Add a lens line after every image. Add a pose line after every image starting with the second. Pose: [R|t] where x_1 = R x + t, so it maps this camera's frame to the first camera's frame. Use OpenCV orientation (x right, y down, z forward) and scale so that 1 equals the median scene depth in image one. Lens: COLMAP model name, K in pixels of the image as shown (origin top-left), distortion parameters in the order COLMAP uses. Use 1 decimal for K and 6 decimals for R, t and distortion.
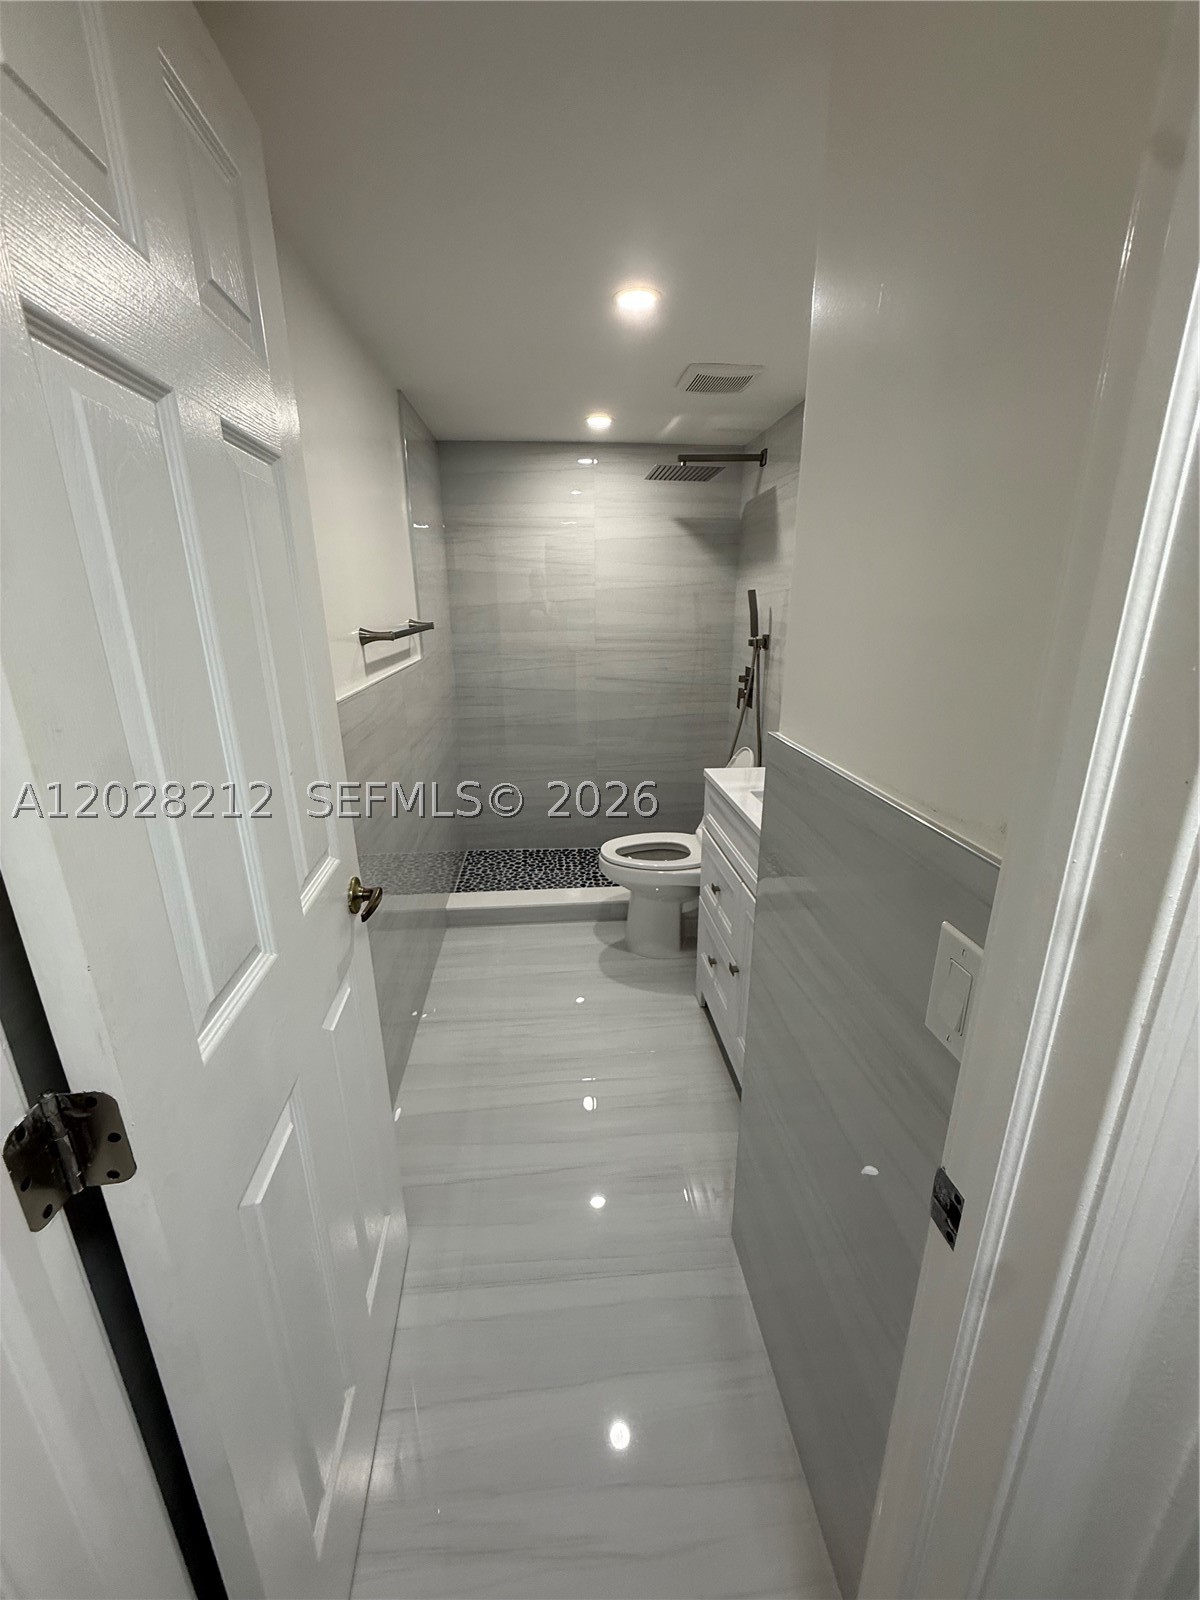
lens RADIAL K [[639.6, 0, 600.0], [0, 639.6, 800.0], [0, 0, 1]] dist [0.003575, -0.000591]
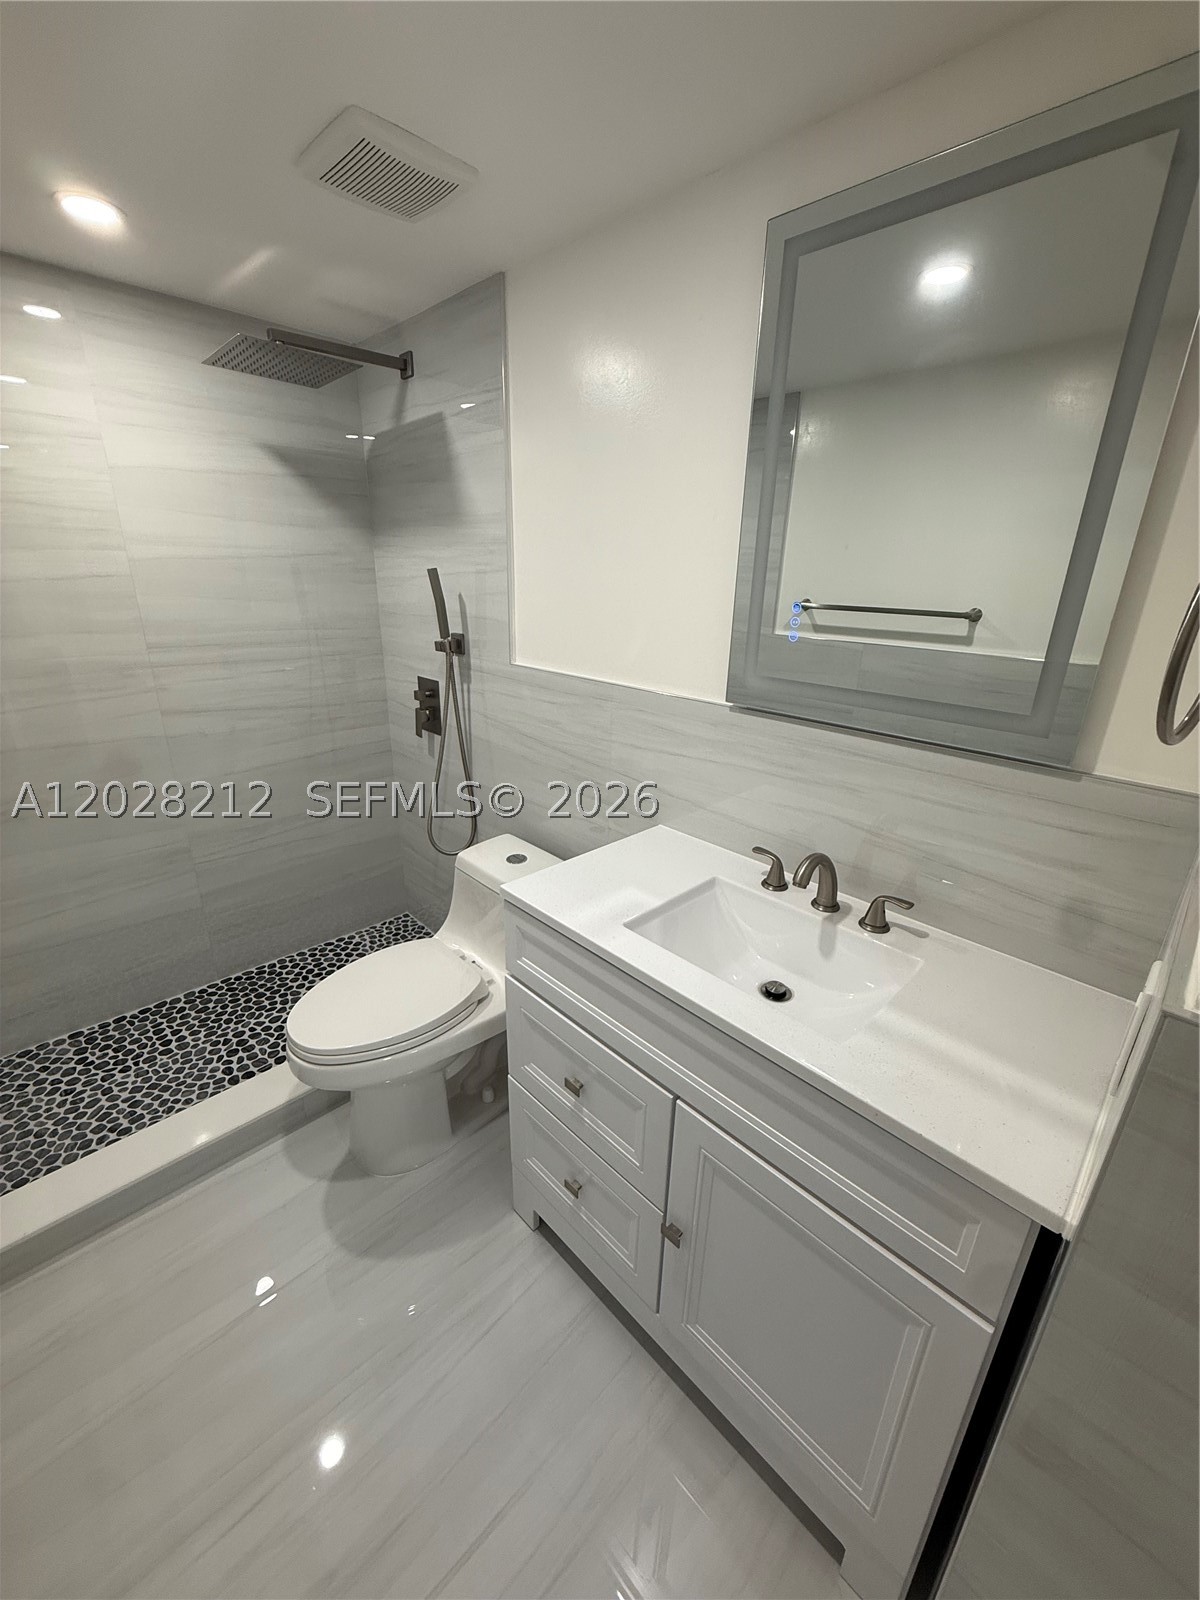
lens RADIAL K [[639.6, 0, 600.0], [0, 639.6, 800.0], [0, 0, 1]] dist [0.003575, -0.000591]
pose [[0.773127, -0.193867, 0.603896, -0.077185], [0.166413, 0.980786, 0.101812, -0.125910], [-0.612030, 0.021782, 0.790534, 0.358396]]
